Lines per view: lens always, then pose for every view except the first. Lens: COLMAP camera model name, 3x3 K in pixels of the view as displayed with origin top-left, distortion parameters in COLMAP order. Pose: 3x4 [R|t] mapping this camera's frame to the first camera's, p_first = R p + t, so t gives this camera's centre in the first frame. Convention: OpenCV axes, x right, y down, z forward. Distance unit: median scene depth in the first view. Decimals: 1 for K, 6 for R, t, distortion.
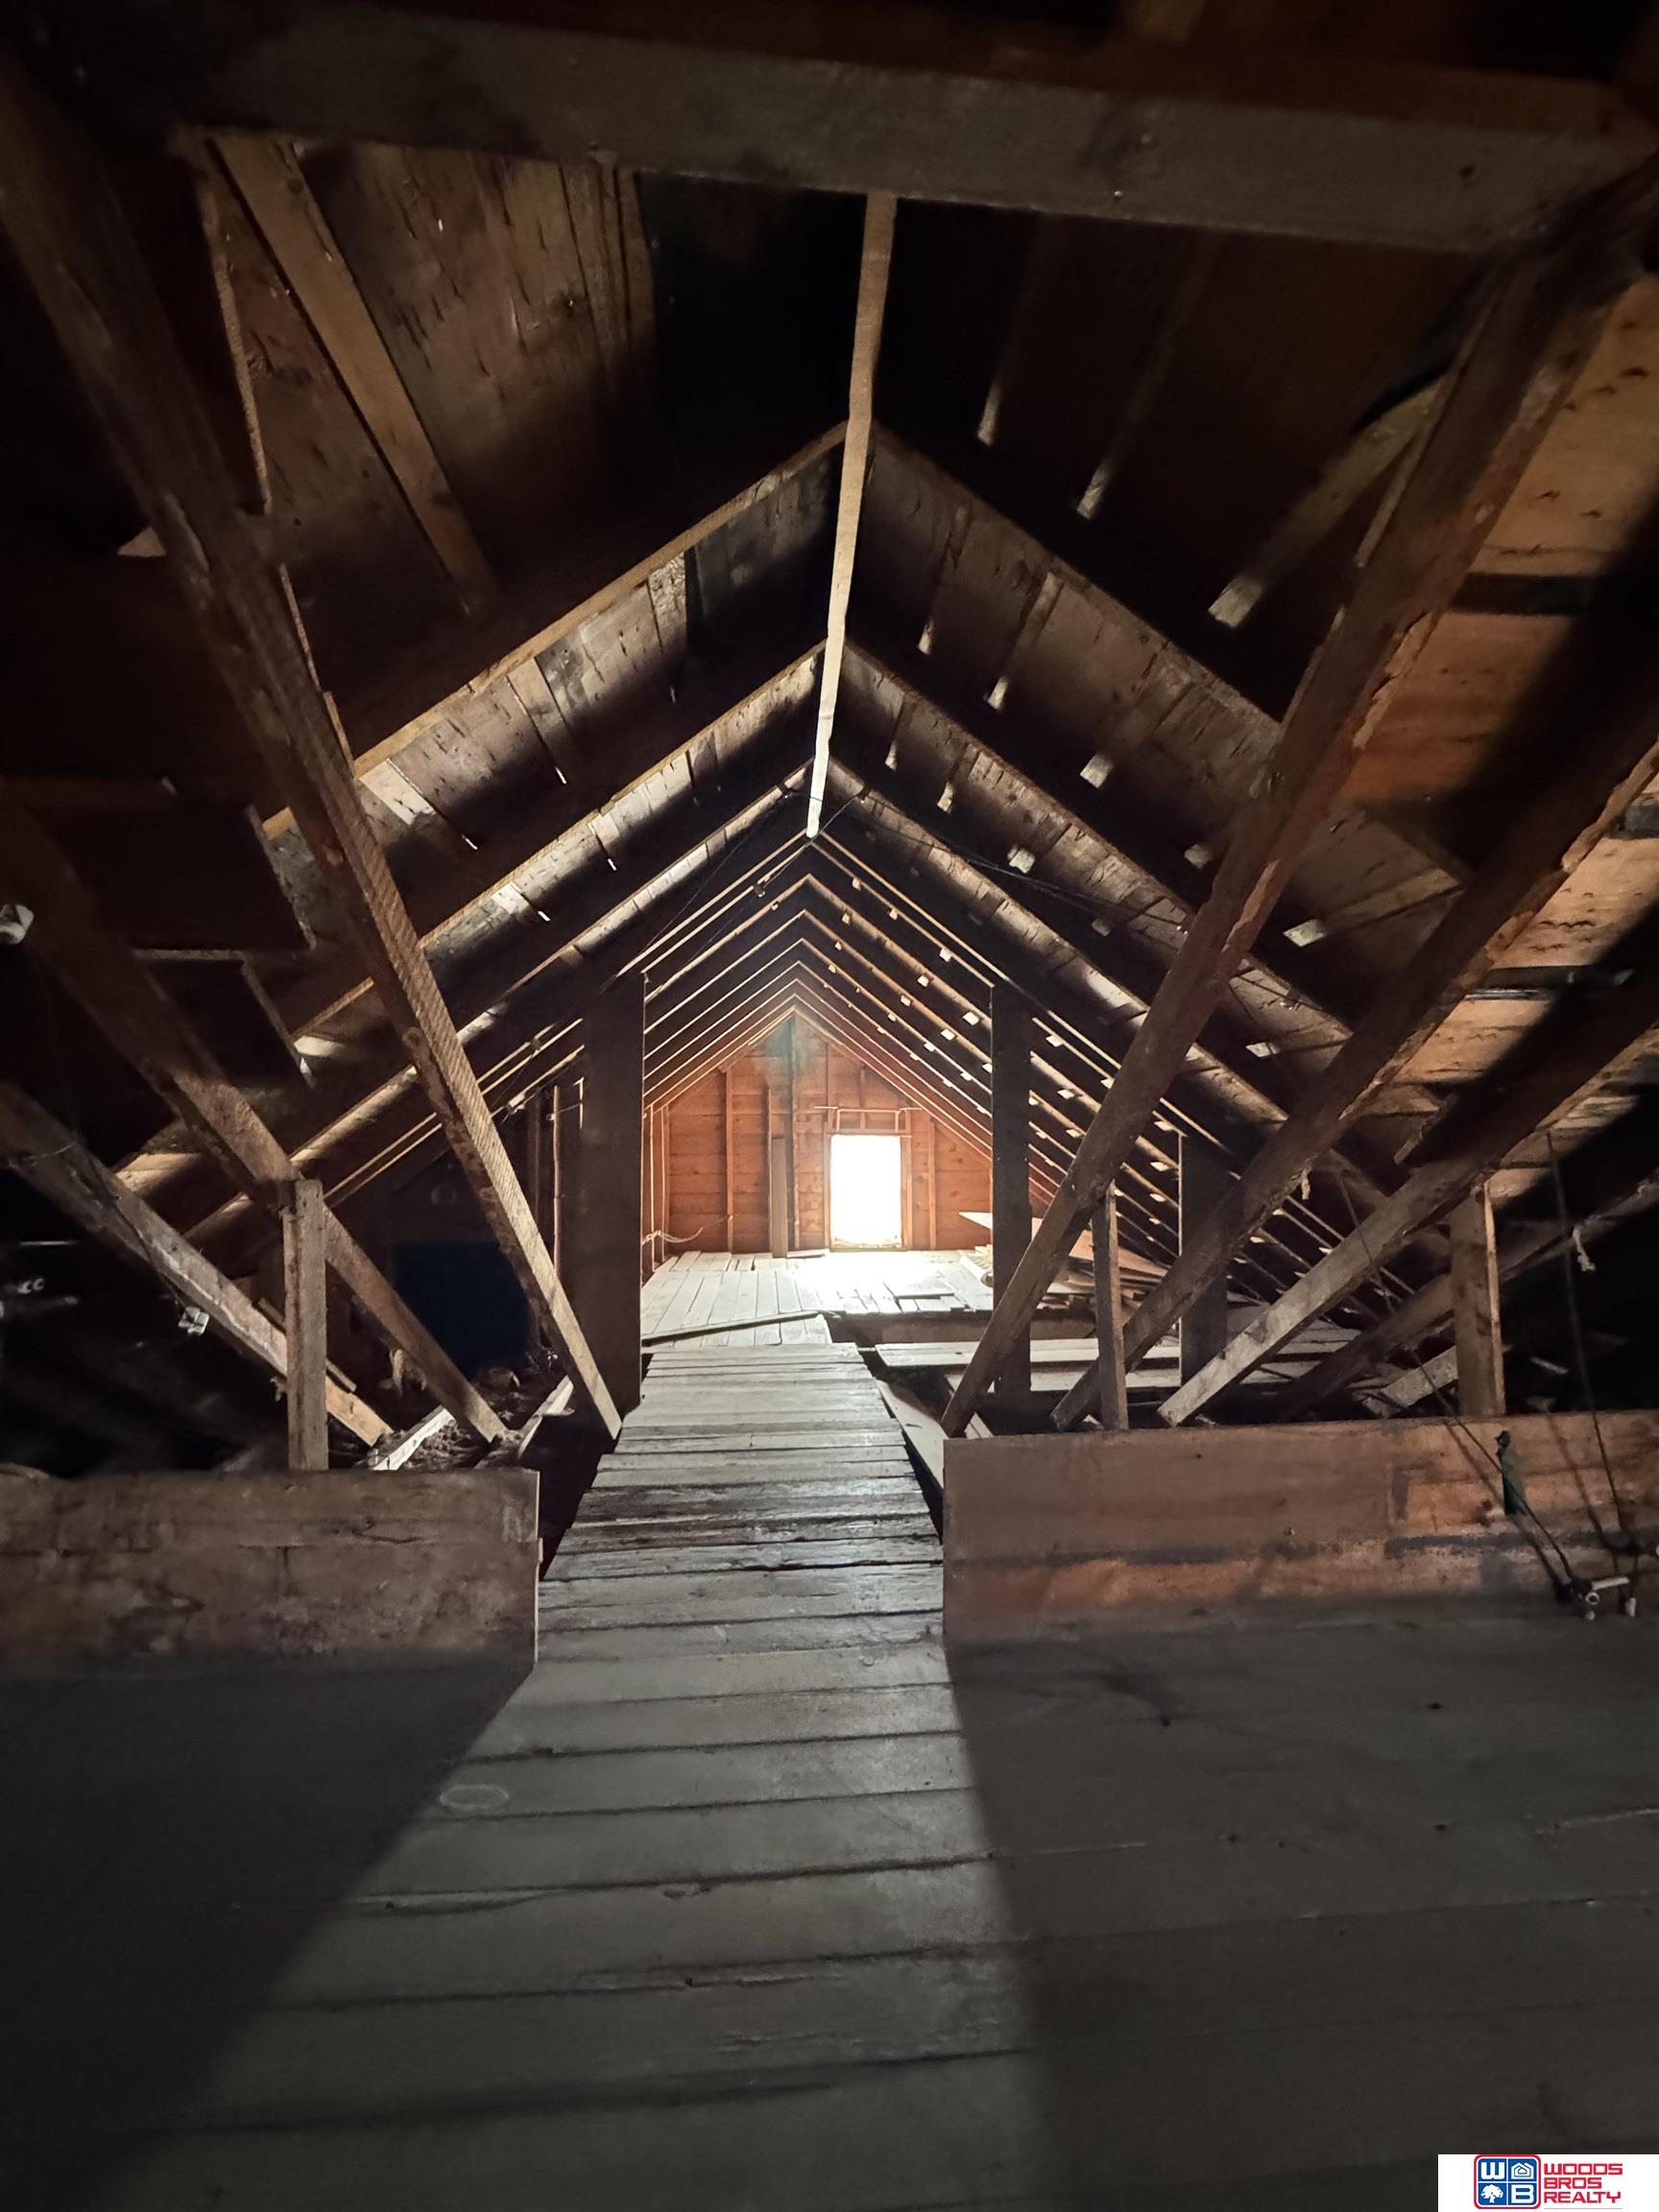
lens RADIAL K [[874.0, 0, 838.3], [0, 874.0, 1105.4], [0, 0, 1]] dist [-0.003998, -0.000213]
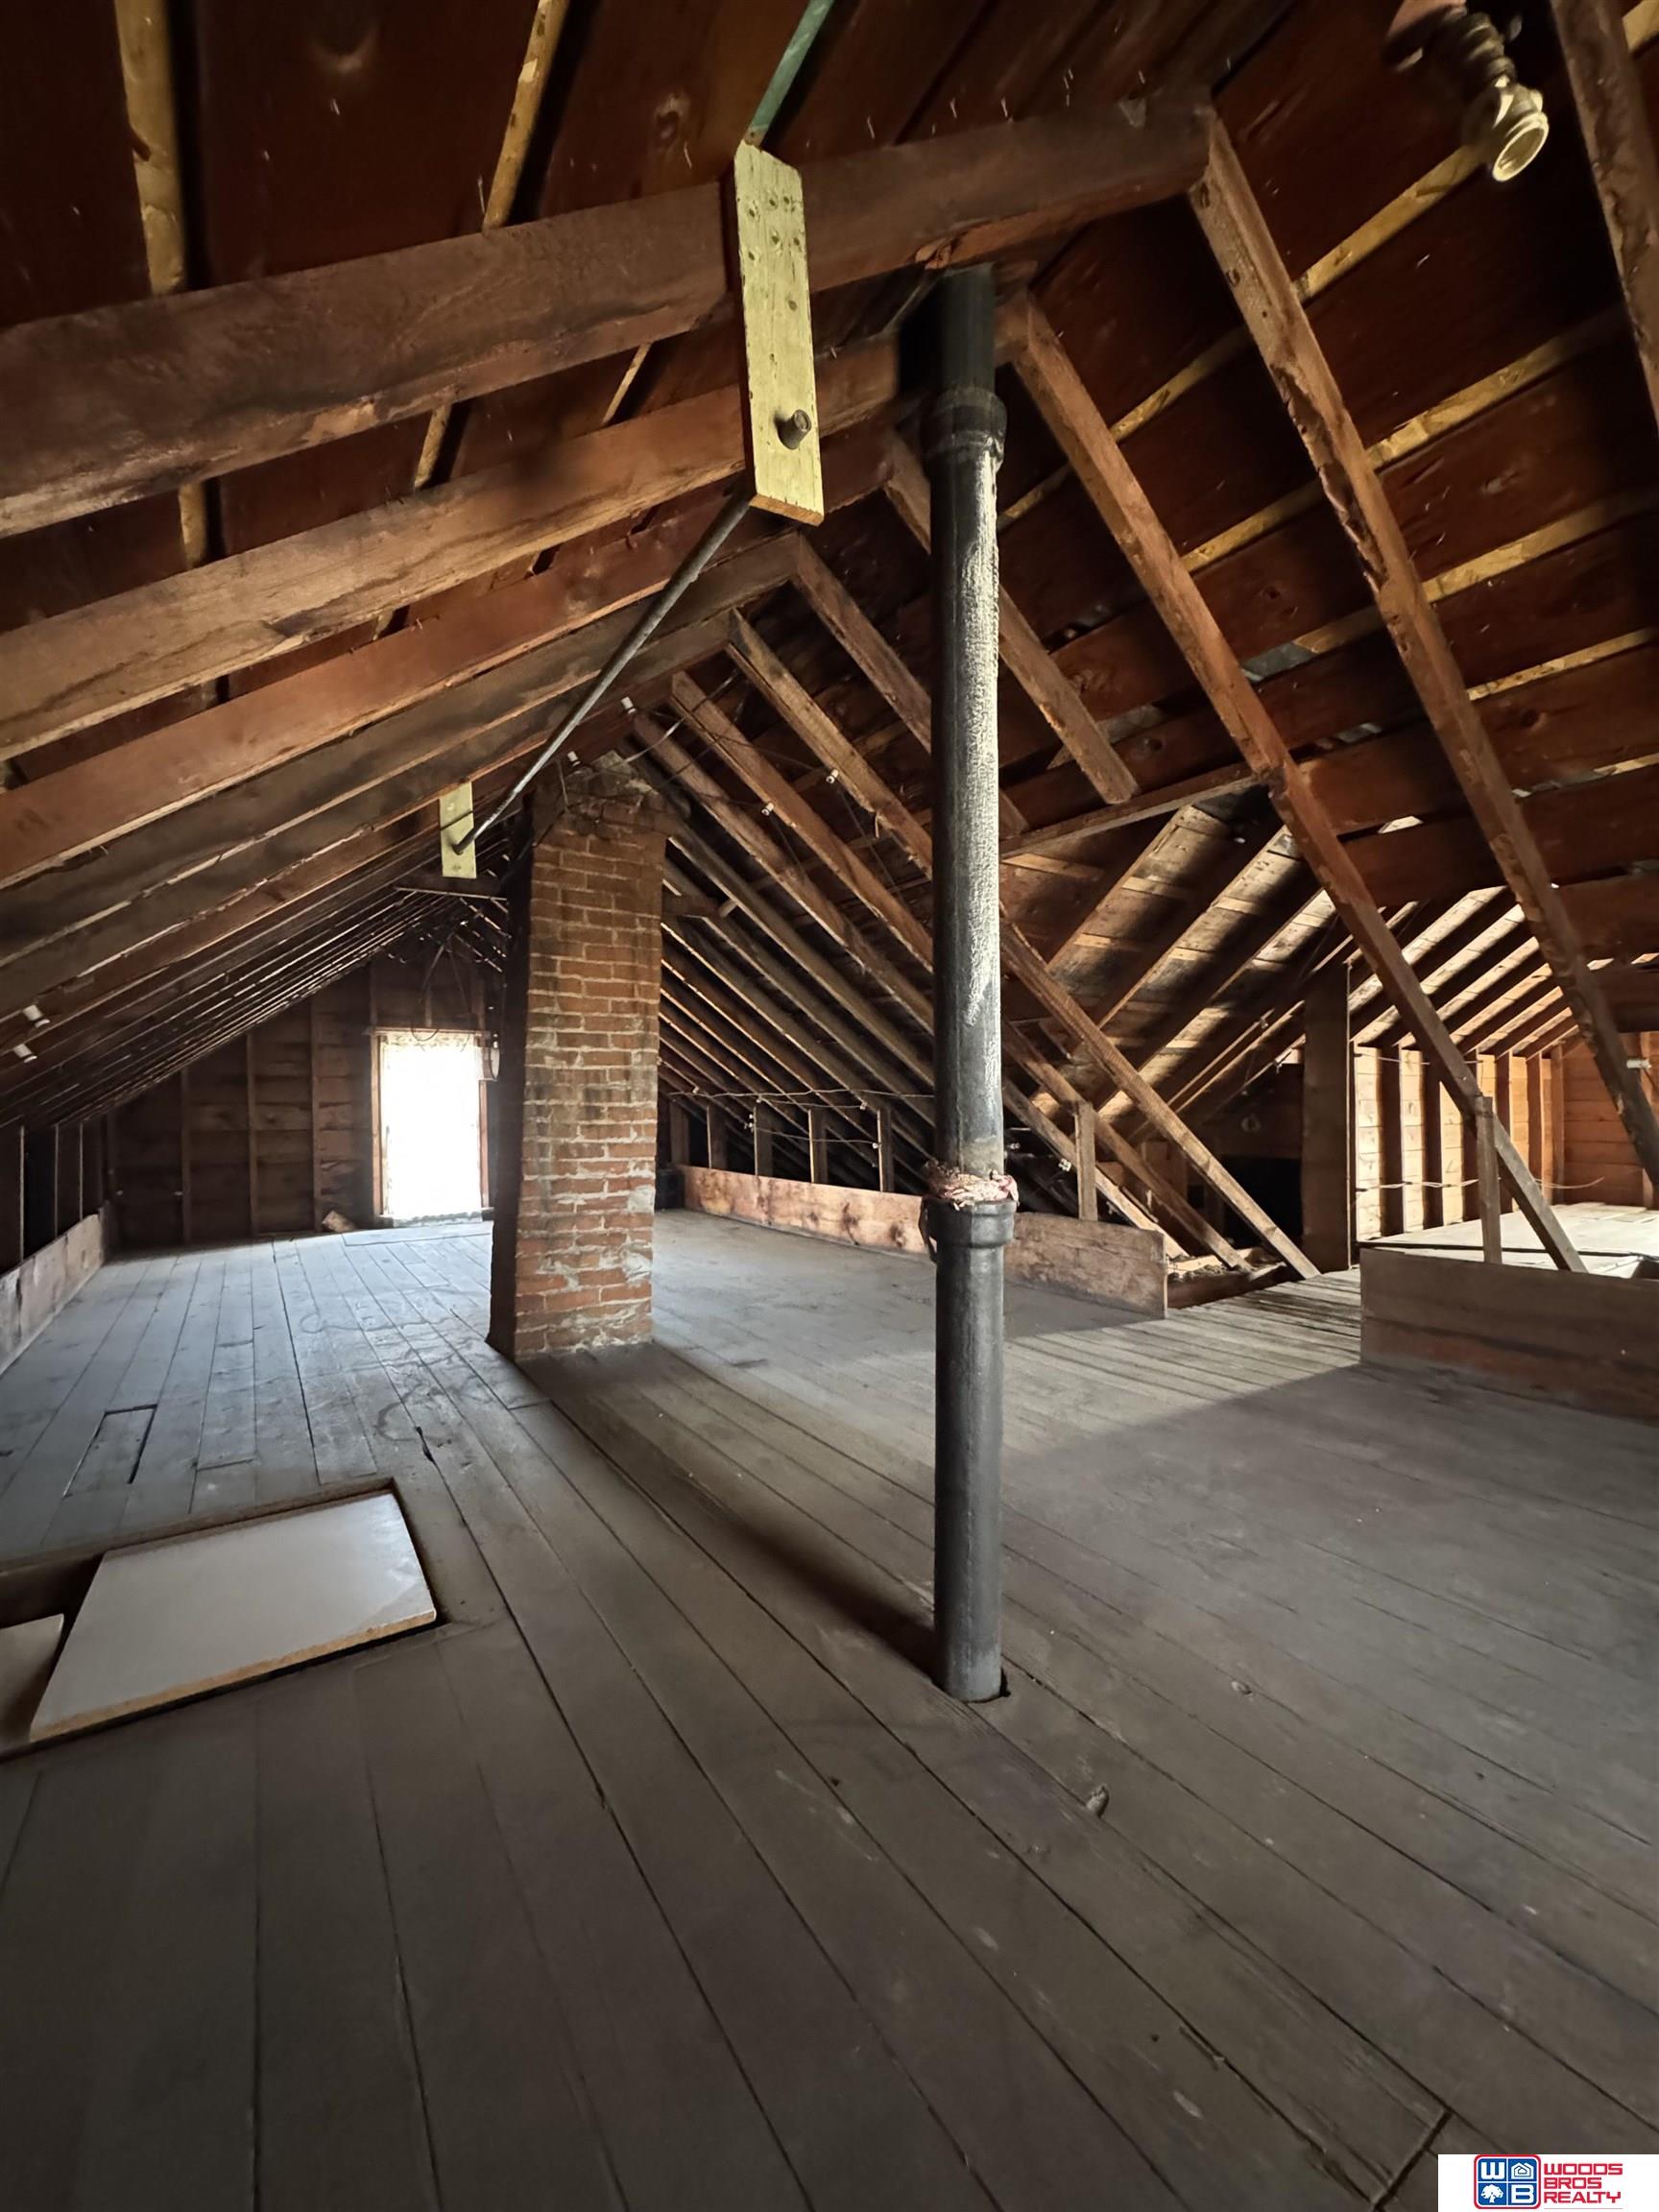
lens RADIAL K [[874.0, 0, 830.8], [0, 874.0, 1106.2], [0, 0, 1]] dist [-0.003998, -0.000213]
pose [[0.492744, -0.000921, -0.870174, 1.191920], [0.047972, 0.998507, 0.026108, 0.002224], [0.868851, -0.054609, 0.492053, -0.820440]]
